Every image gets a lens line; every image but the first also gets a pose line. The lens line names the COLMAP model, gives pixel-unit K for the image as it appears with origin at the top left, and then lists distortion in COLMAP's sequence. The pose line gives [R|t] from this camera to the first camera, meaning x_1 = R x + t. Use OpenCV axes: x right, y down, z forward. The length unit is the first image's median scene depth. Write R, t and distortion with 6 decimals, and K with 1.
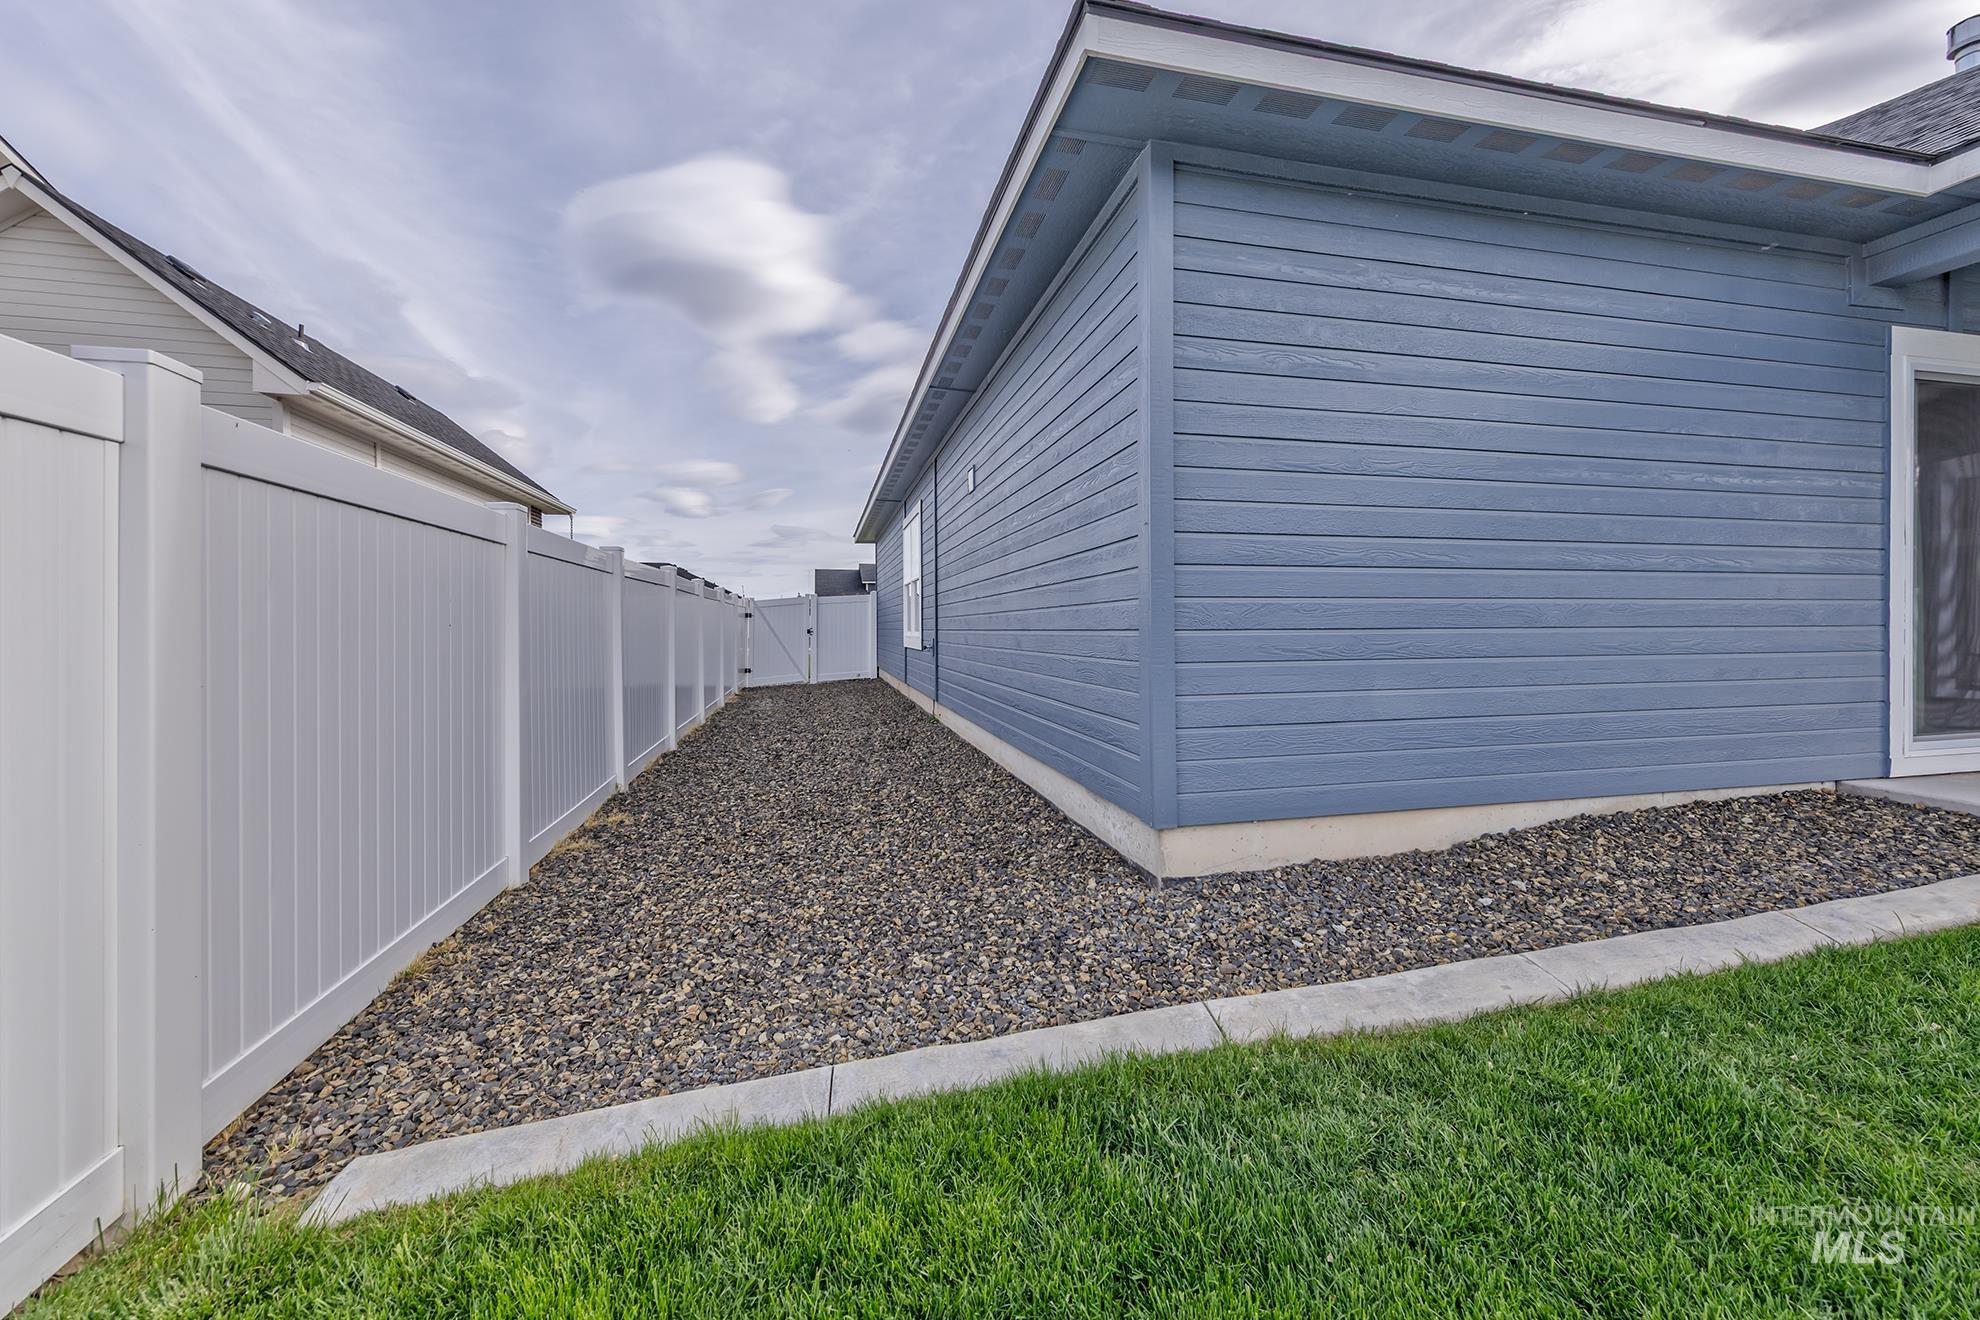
lens RADIAL K [[722.4, 0, 987.1], [0, 722.4, 639.4], [0, 0, 1]] dist [0.000468, 0.000088]
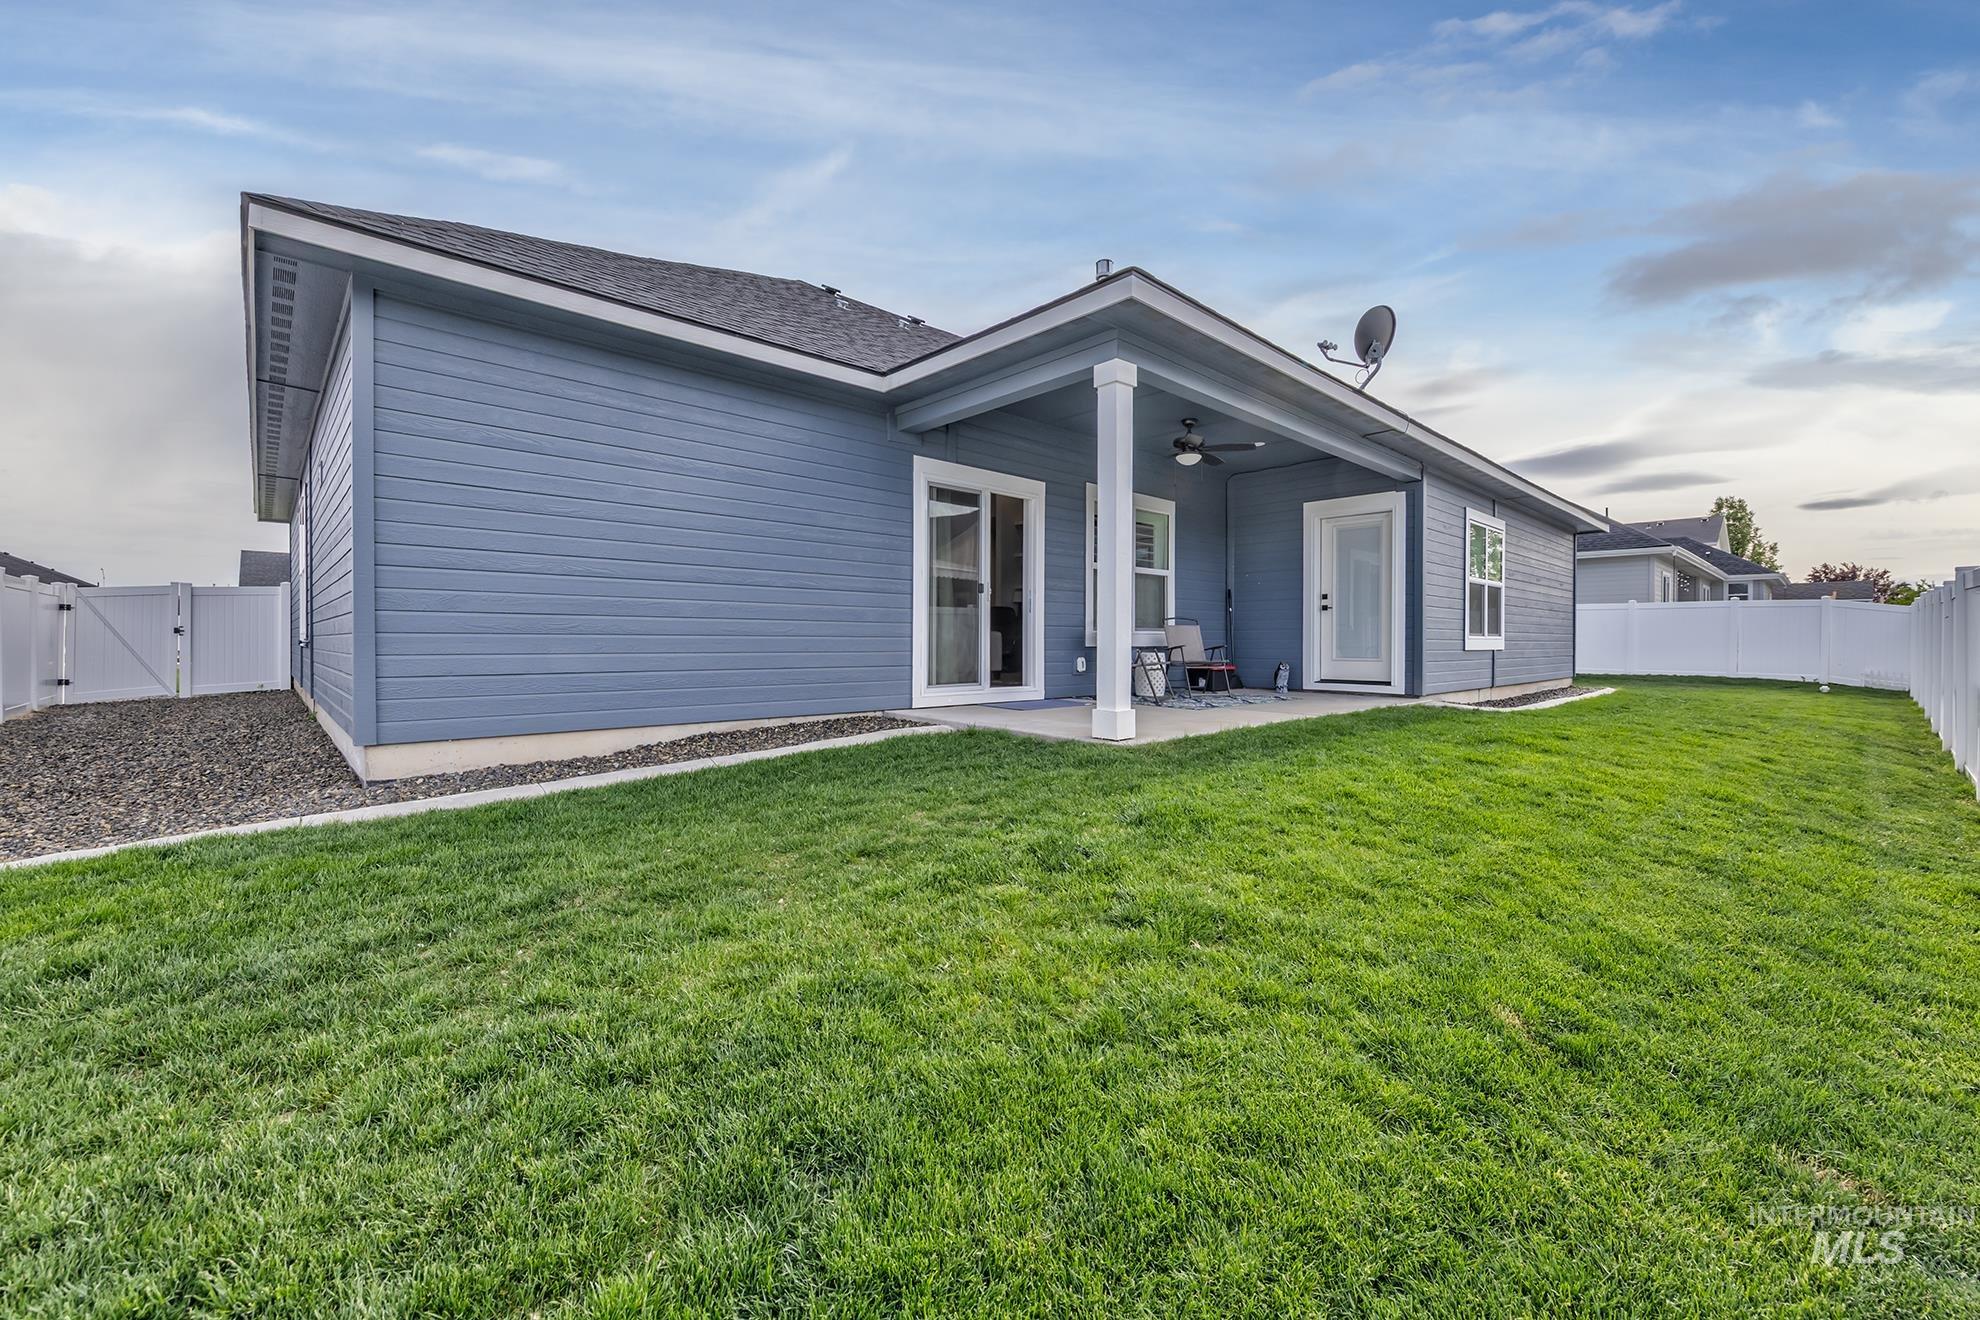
lens RADIAL K [[801.1, 0, 983.7], [0, 801.1, 655.9], [0, 0, 1]] dist [-0.003385, -0.000131]
pose [[0.873529, 0.003034, 0.486763, 0.458291], [-0.003372, 0.999994, -0.000181, 0.064002], [-0.486761, -0.001483, 0.873534, -0.842054]]
